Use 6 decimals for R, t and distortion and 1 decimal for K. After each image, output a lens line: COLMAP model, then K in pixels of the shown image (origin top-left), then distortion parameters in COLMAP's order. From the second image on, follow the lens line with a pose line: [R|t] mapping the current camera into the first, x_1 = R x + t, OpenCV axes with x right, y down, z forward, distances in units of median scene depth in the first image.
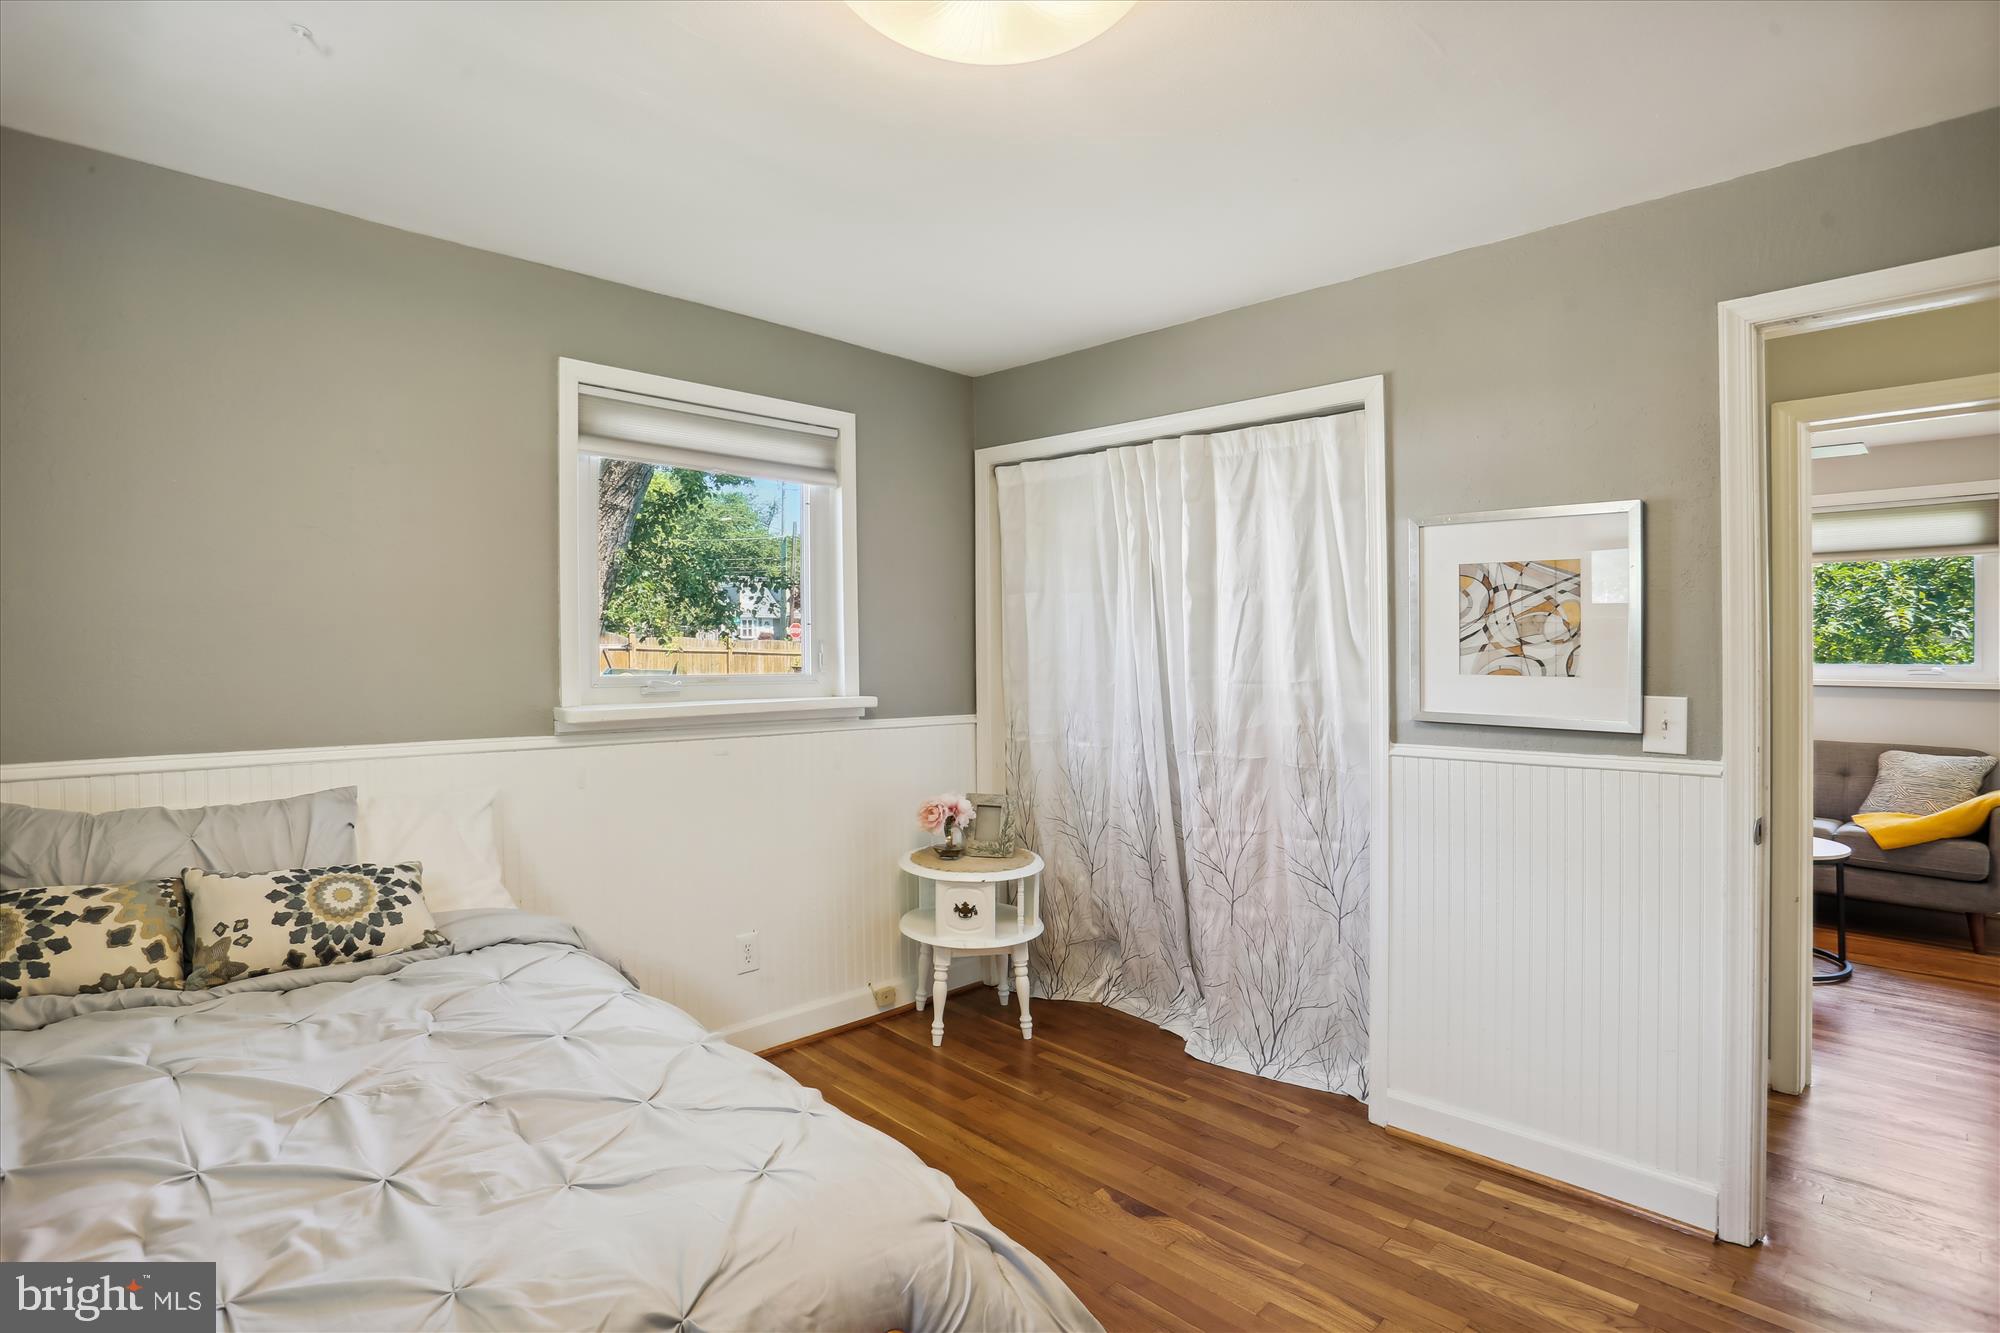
lens RADIAL K [[965.0, 0, 999.1], [0, 965.0, 662.5], [0, 0, 1]] dist [-0.045068, 0.009766]
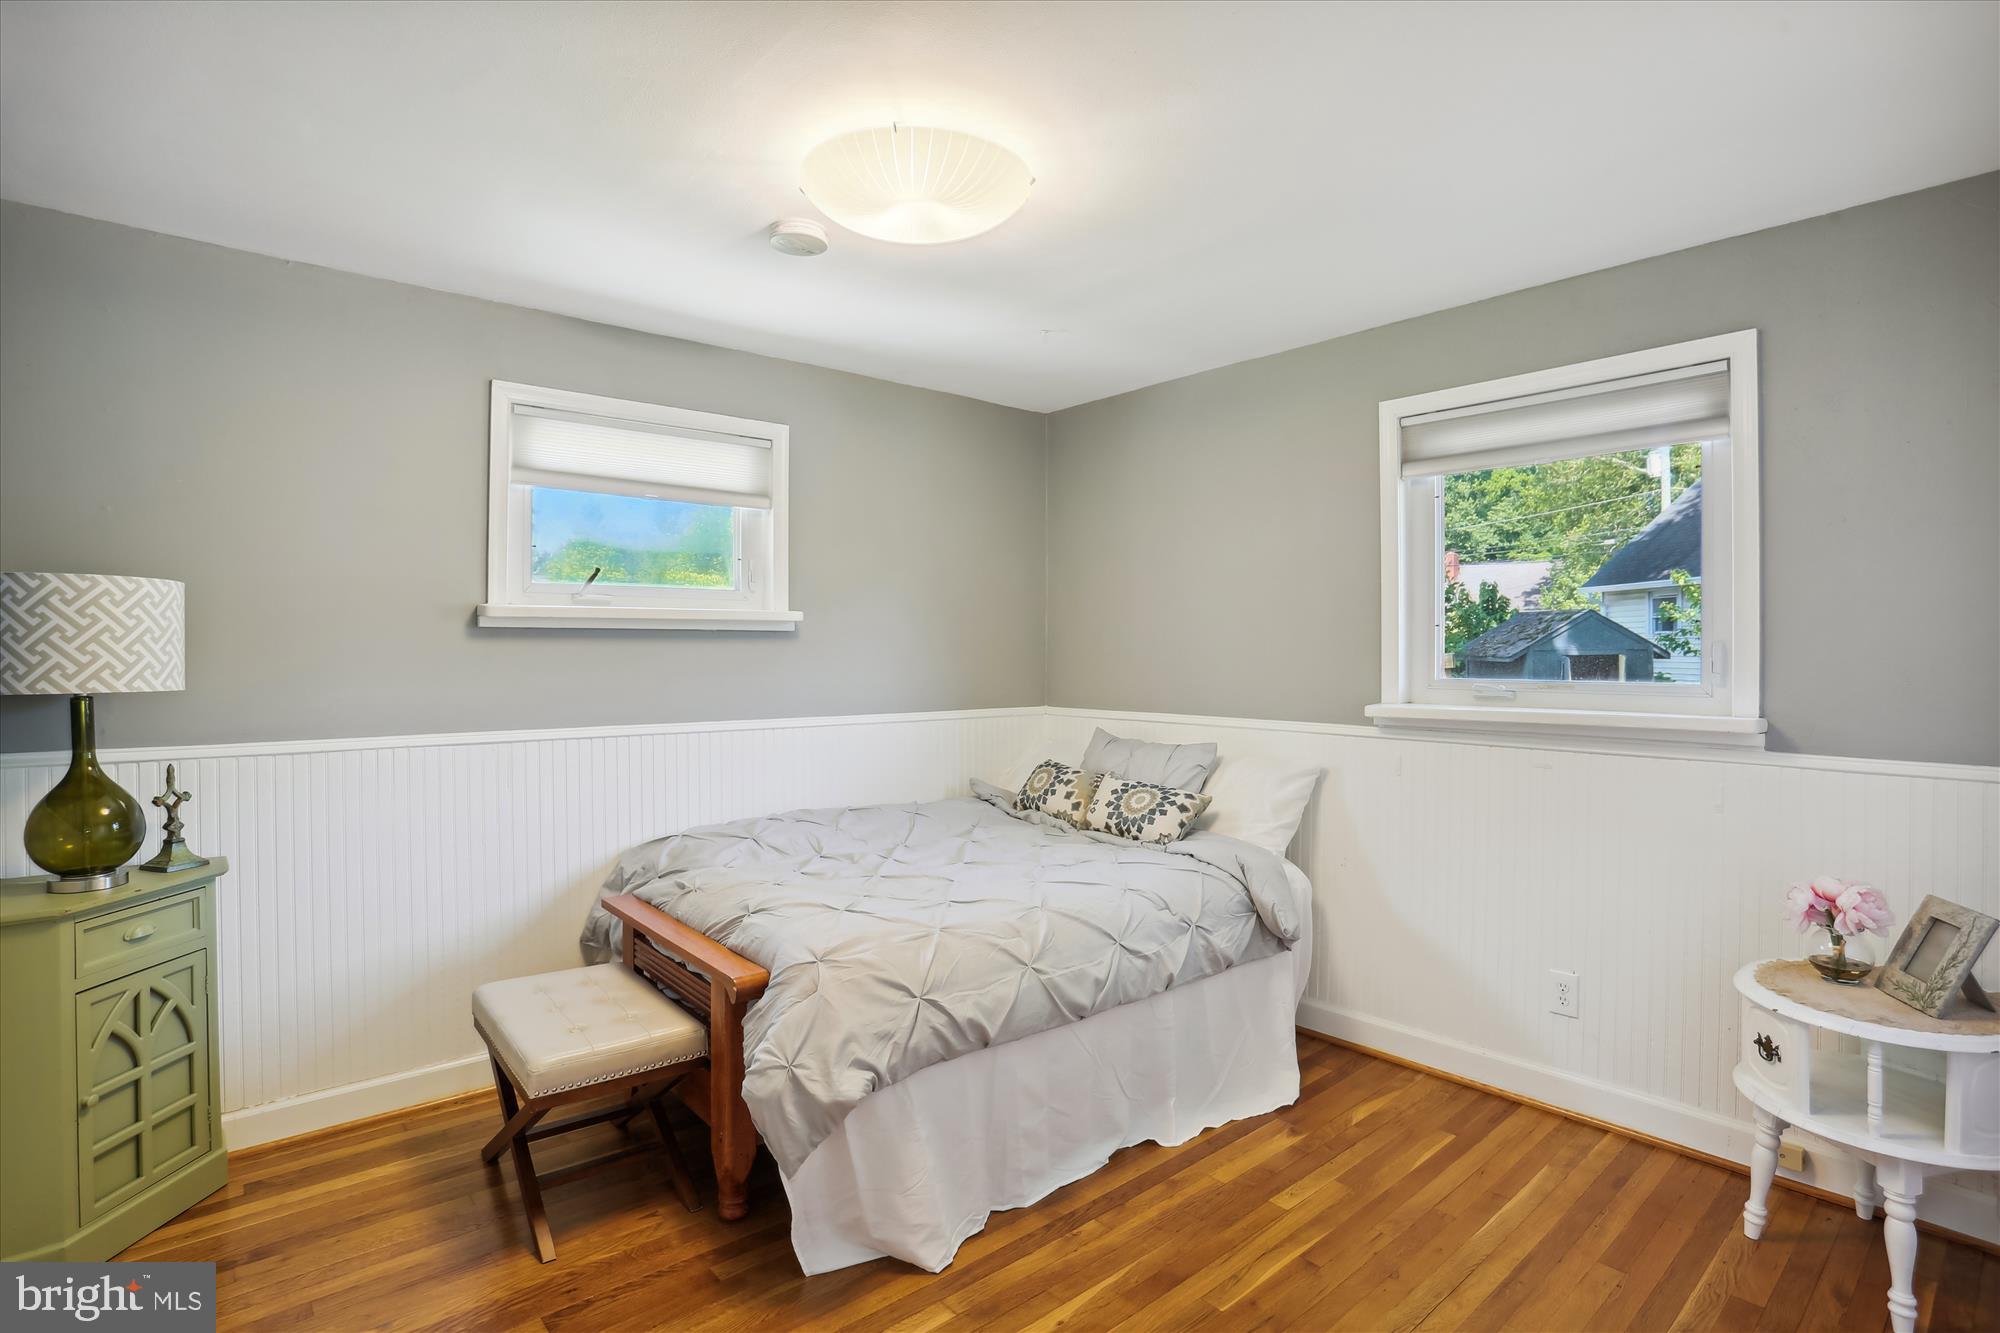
lens RADIAL K [[965.0, 0, 996.7], [0, 965.0, 658.1], [0, 0, 1]] dist [-0.045068, 0.009766]
pose [[-0.029924, 0.004185, -0.999543, 0.659732], [-0.015223, 0.999873, 0.004643, -0.005176], [0.999436, 0.015355, -0.029856, 0.519227]]
